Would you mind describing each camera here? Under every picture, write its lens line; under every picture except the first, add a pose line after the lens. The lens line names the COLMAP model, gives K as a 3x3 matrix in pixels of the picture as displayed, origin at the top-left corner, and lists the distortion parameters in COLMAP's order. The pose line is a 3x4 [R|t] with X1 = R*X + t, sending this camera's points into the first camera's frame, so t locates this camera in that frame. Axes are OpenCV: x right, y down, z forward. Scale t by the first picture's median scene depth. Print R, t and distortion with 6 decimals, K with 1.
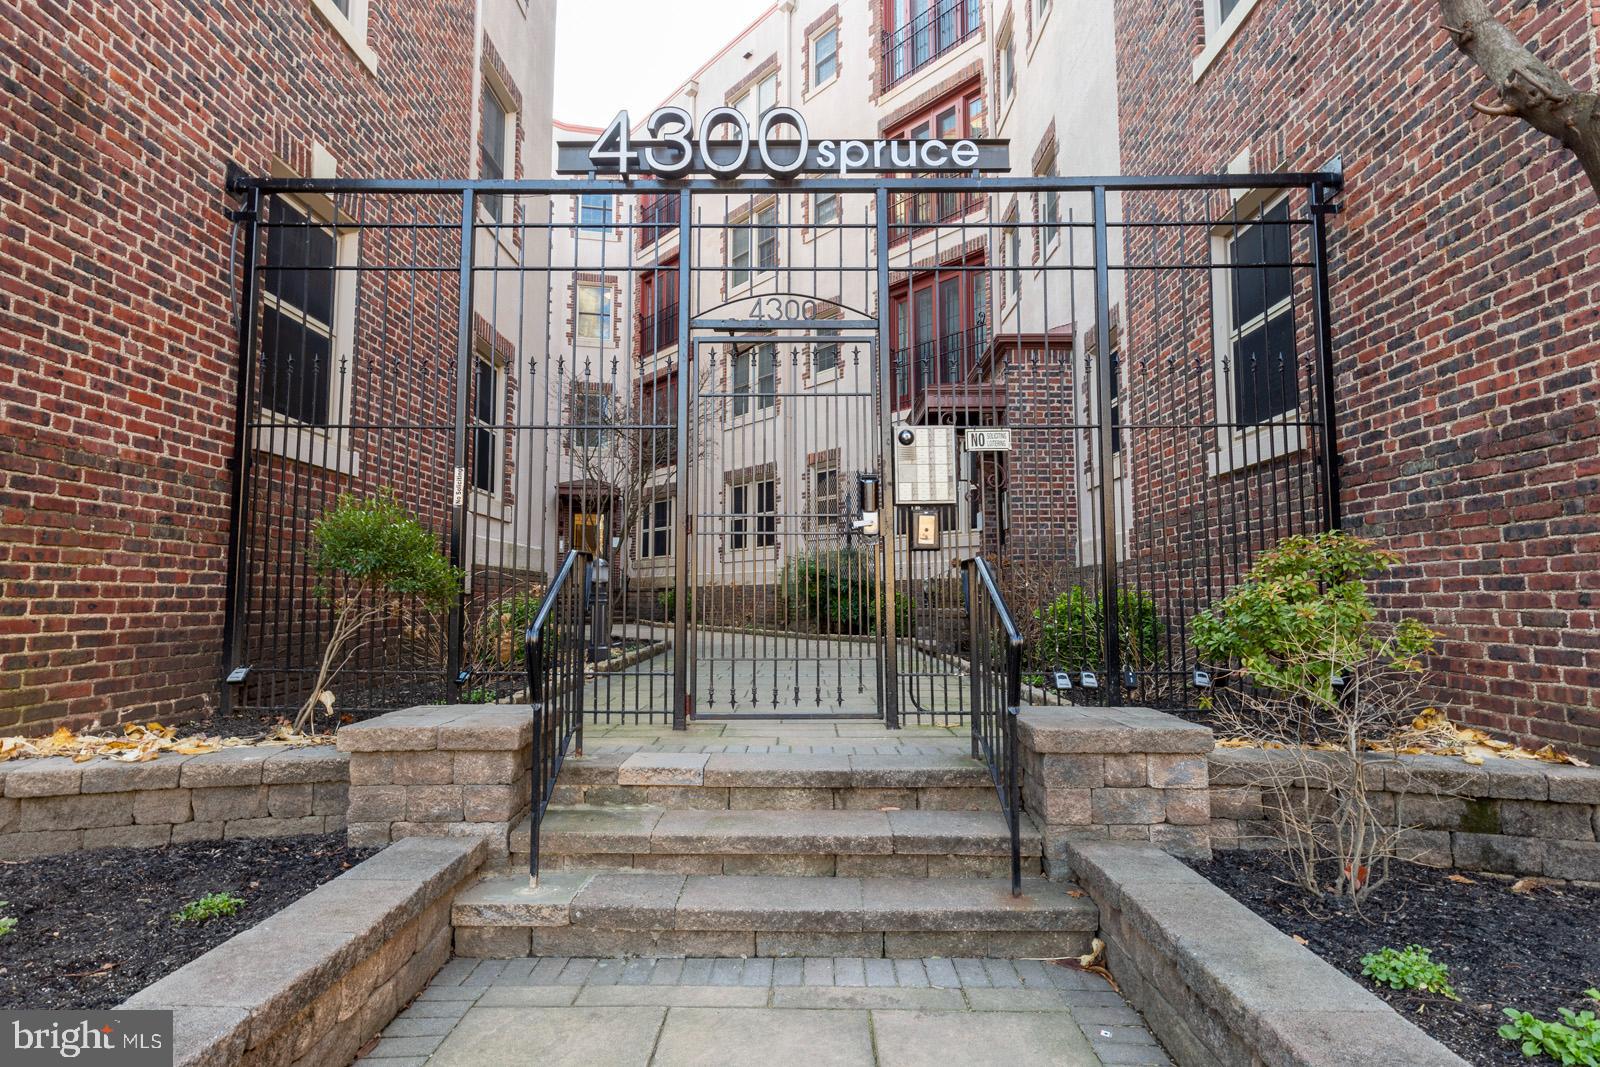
lens RADIAL K [[821.3, 0, 799.7], [0, 821.3, 526.7], [0, 0, 1]] dist [-0.002205, 0.000233]
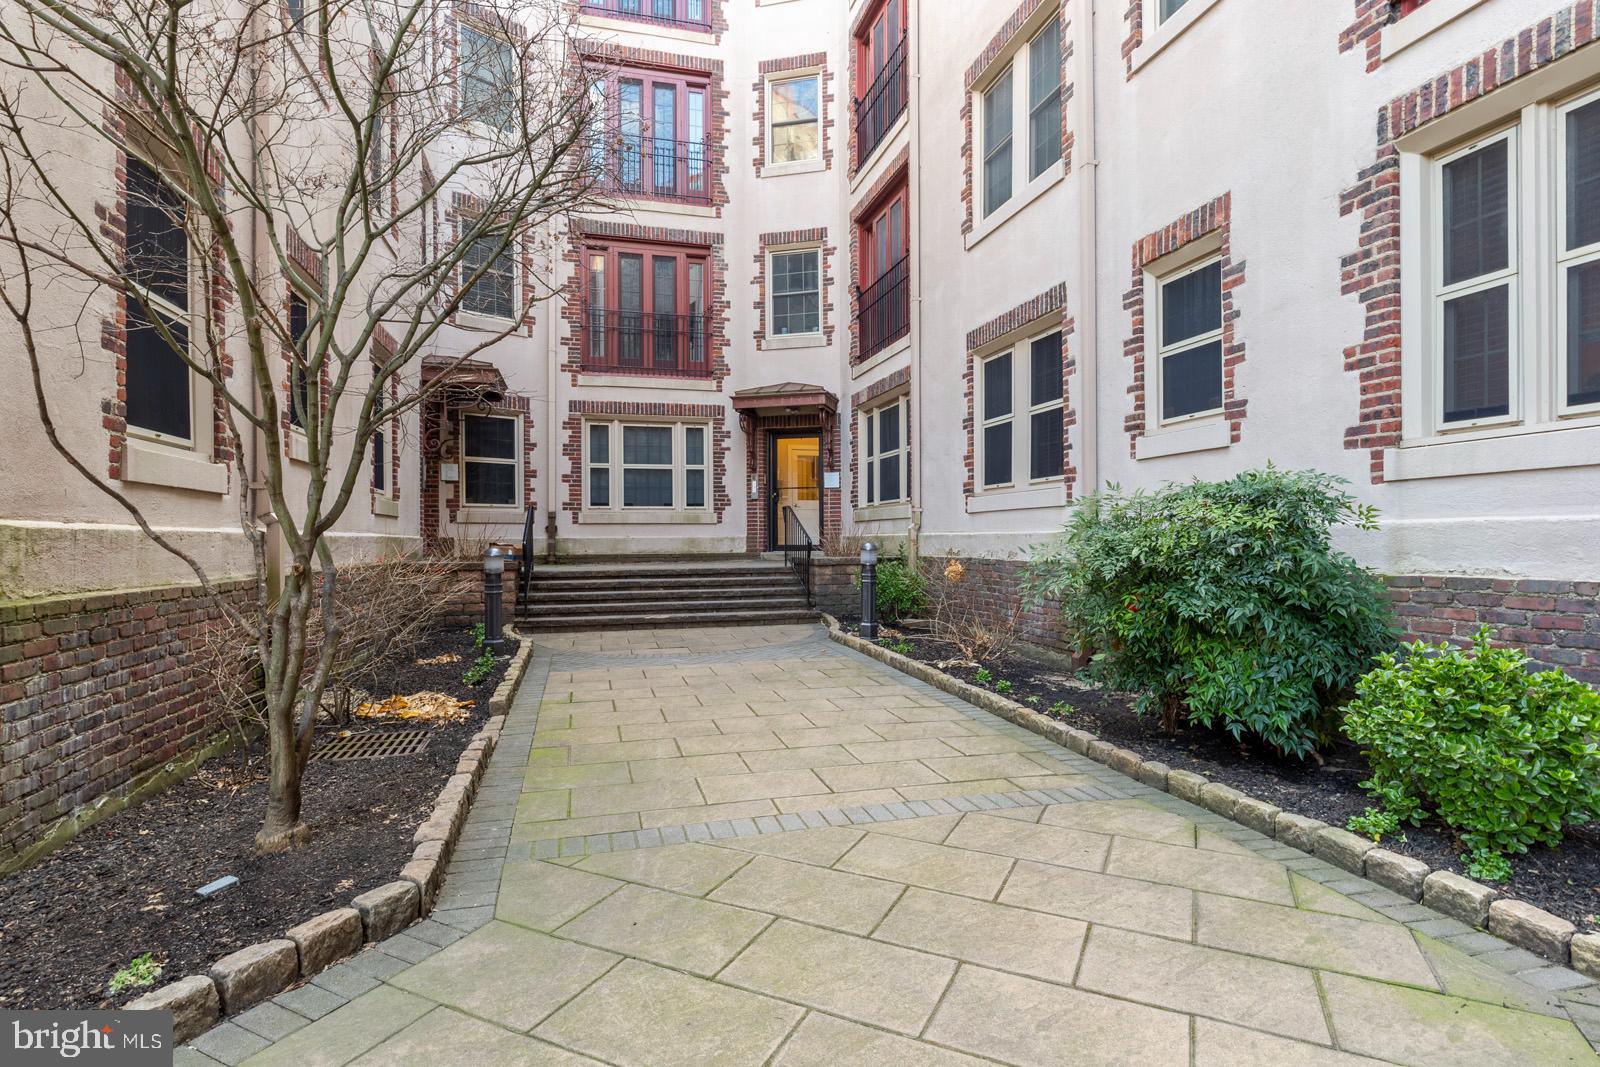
lens RADIAL K [[821.3, 0, 789.0], [0, 821.3, 537.0], [0, 0, 1]] dist [-0.002205, 0.000233]
pose [[0.900461, -0.005880, -0.434896, 0.027075], [0.044631, 0.995880, 0.078944, 0.013975], [0.432640, -0.090496, 0.897013, 0.514281]]
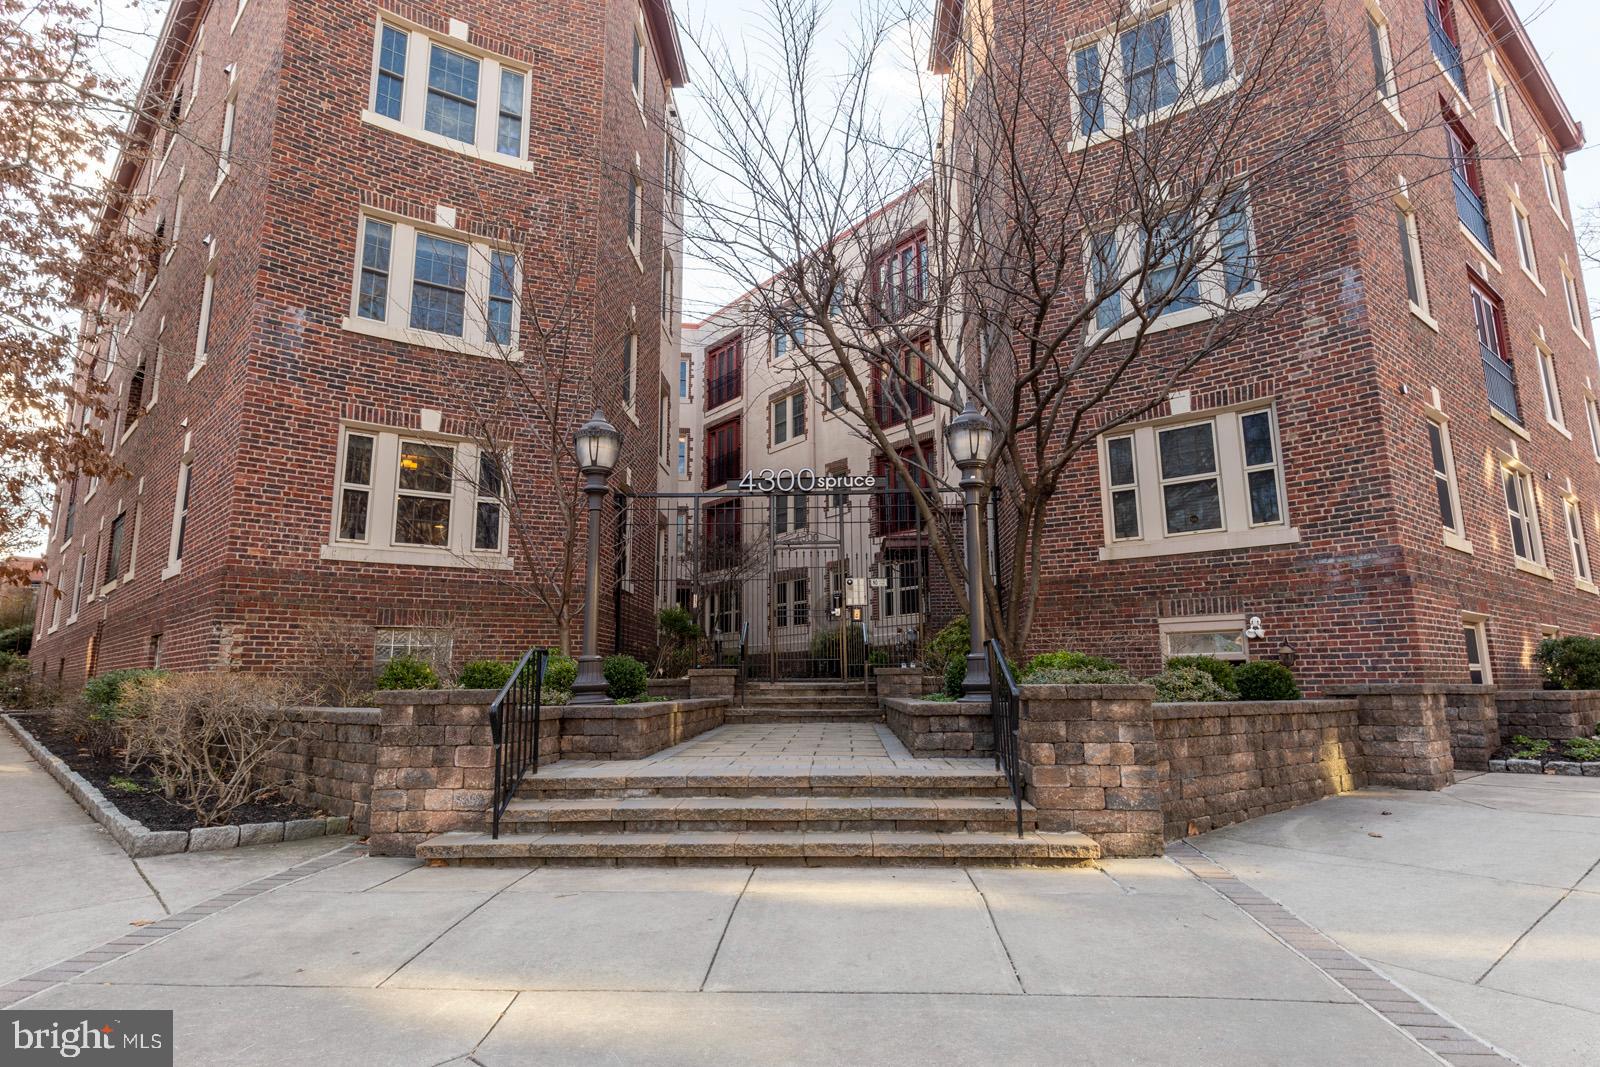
lens RADIAL K [[821.3, 0, 792.2], [0, 821.3, 537.3], [0, 0, 1]] dist [-0.002205, 0.000233]
pose [[0.998696, -0.014328, -0.049010, 0.016592], [0.010010, 0.996137, -0.087242, -0.003811], [0.050071, 0.086638, 0.994981, -0.437967]]
